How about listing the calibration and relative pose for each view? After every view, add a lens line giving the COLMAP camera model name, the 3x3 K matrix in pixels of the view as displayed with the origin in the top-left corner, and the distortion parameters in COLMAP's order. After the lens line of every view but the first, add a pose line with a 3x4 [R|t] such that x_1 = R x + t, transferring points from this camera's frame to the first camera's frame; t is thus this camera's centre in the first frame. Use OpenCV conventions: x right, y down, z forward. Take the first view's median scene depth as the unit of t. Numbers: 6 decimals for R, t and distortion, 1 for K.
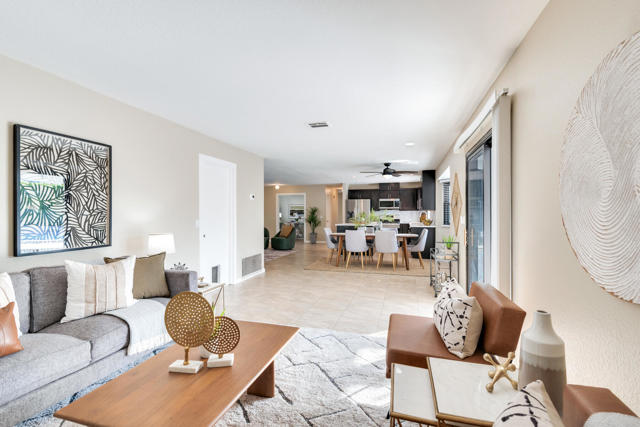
lens RADIAL K [[290.4, 0, 319.8], [0, 290.4, 213.3], [0, 0, 1]] dist [0.017579, 0.000030]
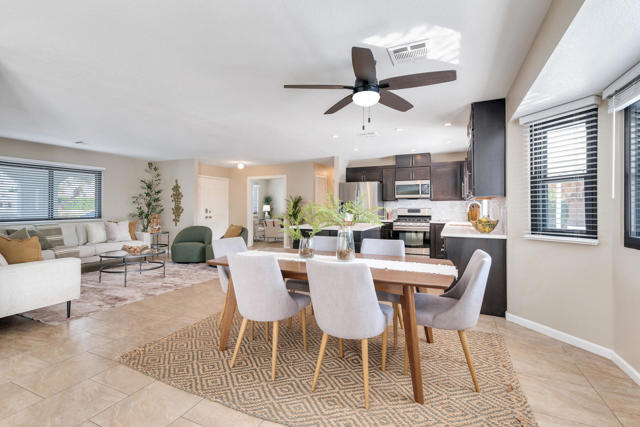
lens RADIAL K [[290.4, 0, 321.8], [0, 290.4, 204.0], [0, 0, 1]] dist [0.017579, 0.000030]
pose [[0.990439, 0.002128, -0.137937, 0.141230], [-0.003264, 0.999963, -0.008013, 0.002632], [0.137915, 0.008387, 0.990409, 0.398580]]
